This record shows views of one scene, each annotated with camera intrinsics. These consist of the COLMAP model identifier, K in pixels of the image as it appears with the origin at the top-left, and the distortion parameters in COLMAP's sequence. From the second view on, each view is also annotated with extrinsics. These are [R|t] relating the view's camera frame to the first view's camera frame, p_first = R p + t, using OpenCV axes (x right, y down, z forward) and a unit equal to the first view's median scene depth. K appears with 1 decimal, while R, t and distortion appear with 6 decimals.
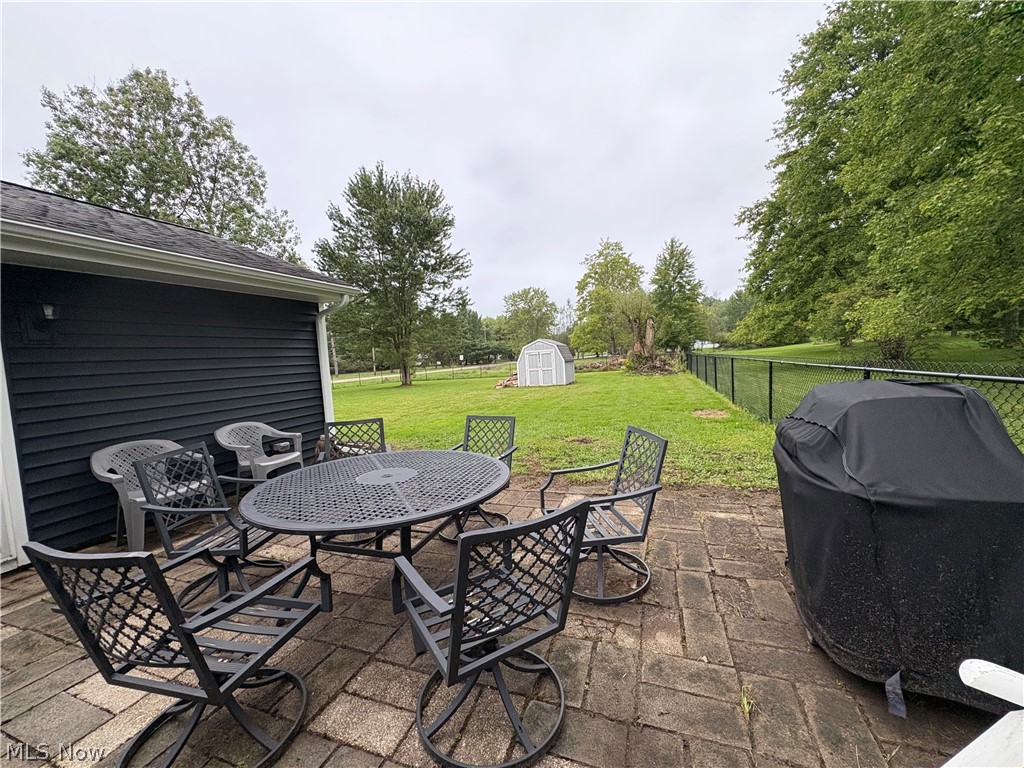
lens RADIAL K [[407.7, 0, 513.5], [0, 407.7, 384.2], [0, 0, 1]] dist [-0.000985, 0.000363]
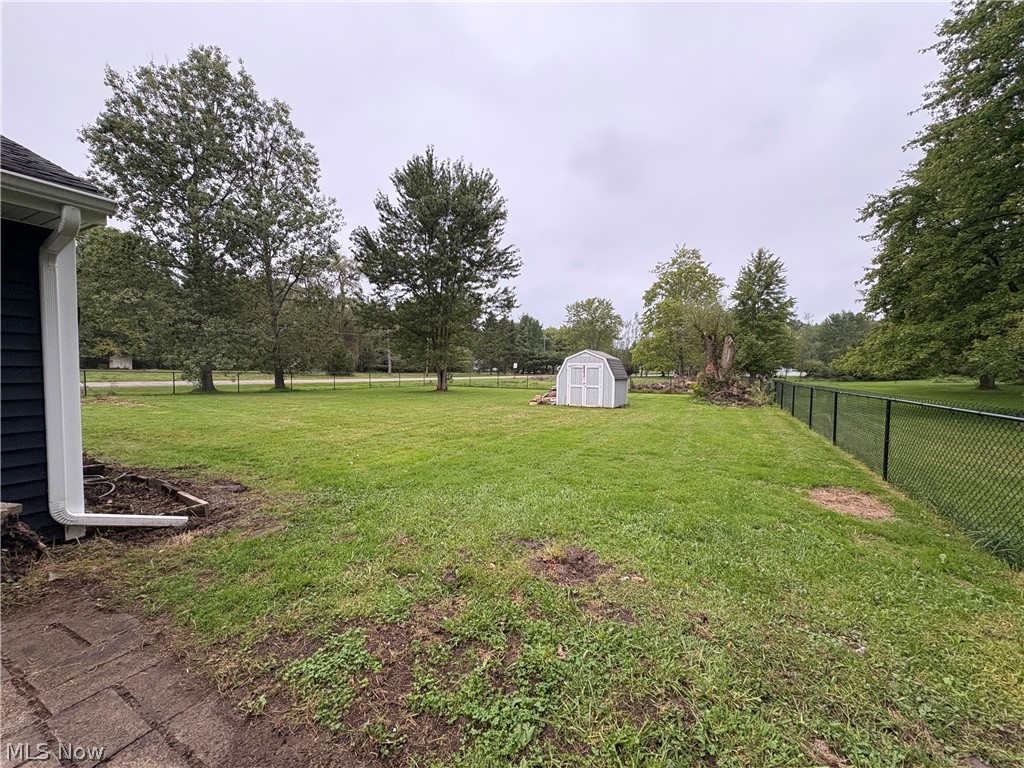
lens RADIAL K [[407.7, 0, 513.5], [0, 407.7, 384.2], [0, 0, 1]] dist [-0.000985, 0.000363]
pose [[0.985537, 0.083426, -0.147500, 0.034460], [-0.086935, 0.996060, -0.017492, -0.010465], [0.145459, 0.030062, 0.988907, 0.121949]]
